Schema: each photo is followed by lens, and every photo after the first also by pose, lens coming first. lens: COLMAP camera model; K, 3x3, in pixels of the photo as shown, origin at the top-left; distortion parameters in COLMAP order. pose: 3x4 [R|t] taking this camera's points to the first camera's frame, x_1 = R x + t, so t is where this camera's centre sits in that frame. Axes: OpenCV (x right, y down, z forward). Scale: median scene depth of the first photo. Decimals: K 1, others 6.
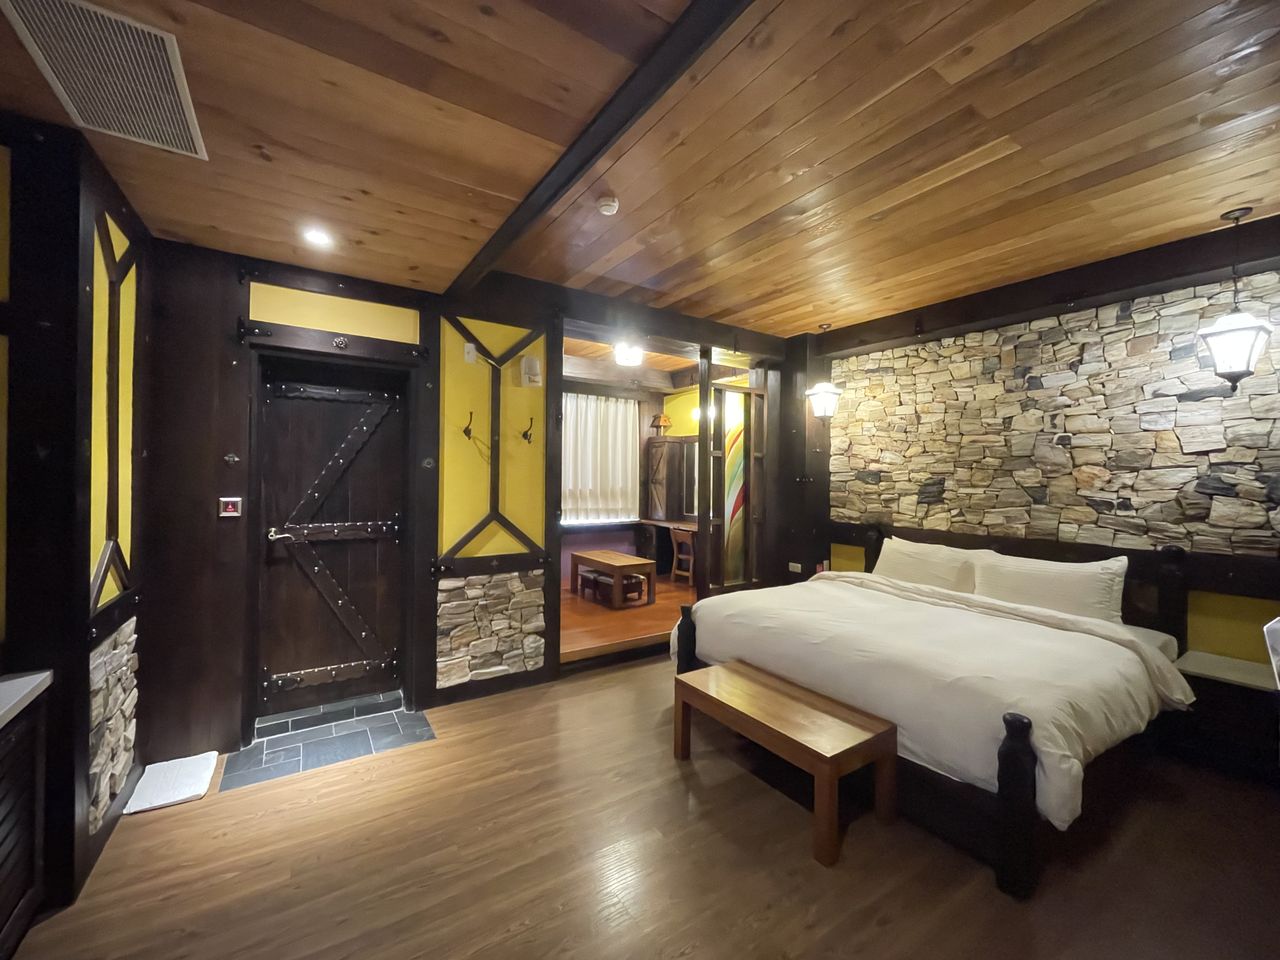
lens RADIAL K [[514.8, 0, 631.2], [0, 514.8, 478.2], [0, 0, 1]] dist [-0.000792, 0.000325]
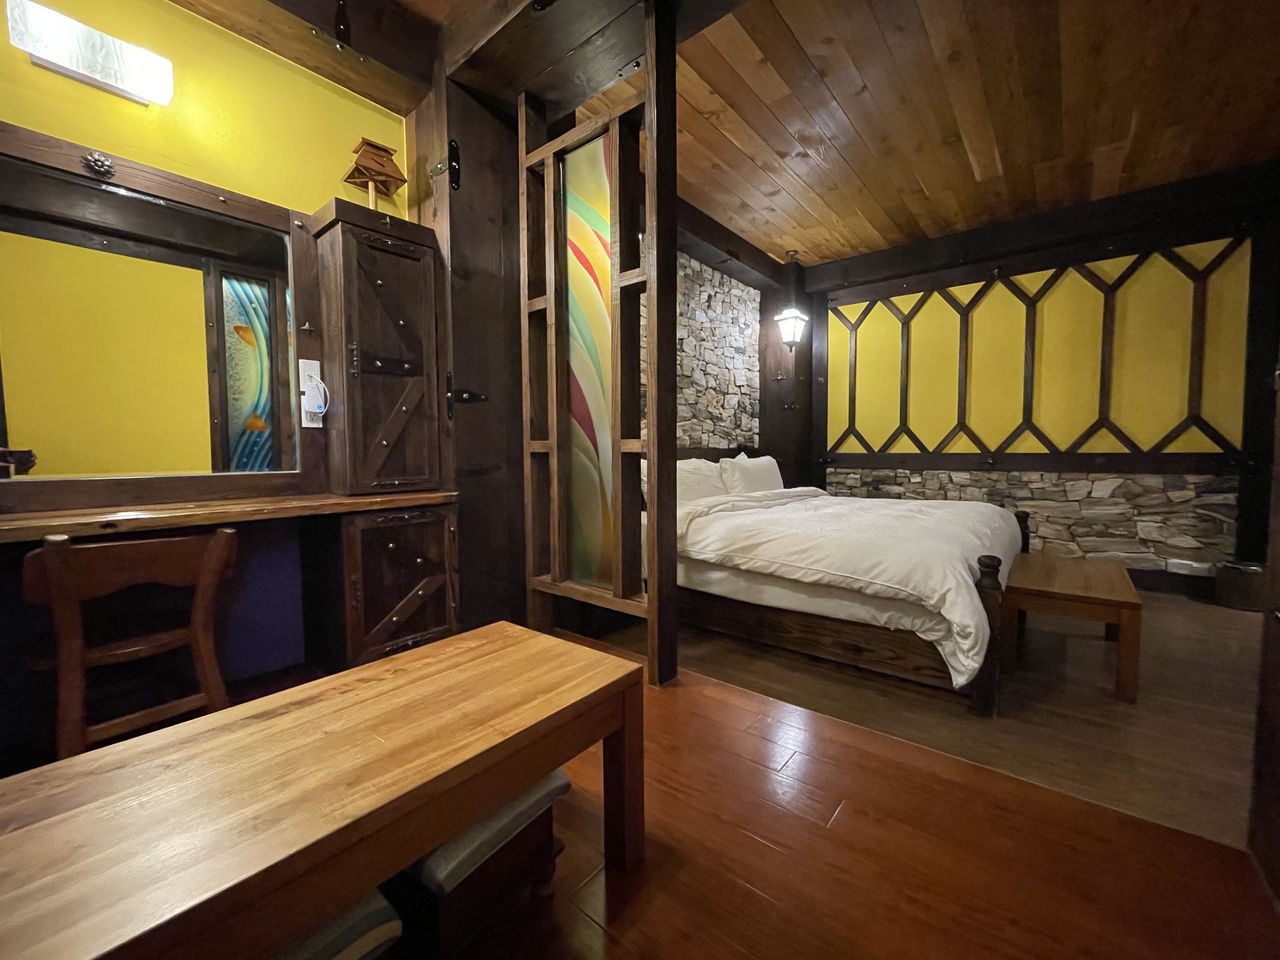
lens RADIAL K [[514.8, 0, 632.6], [0, 514.8, 480.2], [0, 0, 1]] dist [-0.000792, 0.000325]
pose [[-0.285066, -0.064847, 0.956312, -0.283194], [0.006572, 0.997553, 0.069603, 0.097608], [-0.958485, 0.026126, -0.283943, 1.323199]]
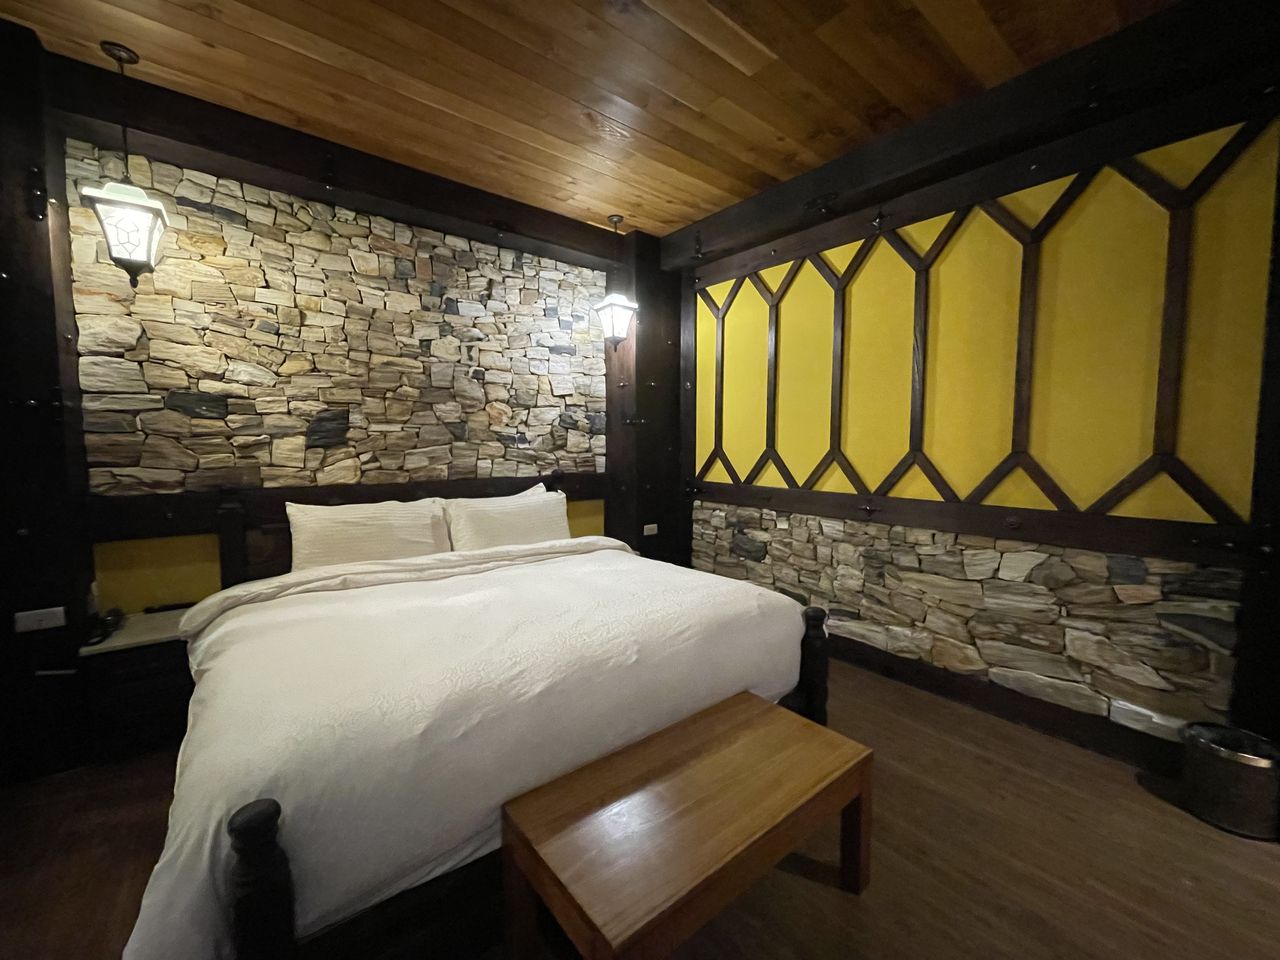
lens RADIAL K [[514.8, 0, 636.8], [0, 514.8, 478.5], [0, 0, 1]] dist [-0.000792, 0.000325]
pose [[-0.093884, -0.084703, 0.991973, -0.149165], [0.001422, 0.996362, 0.085212, 0.034364], [-0.995582, 0.009410, -0.093422, 0.687375]]
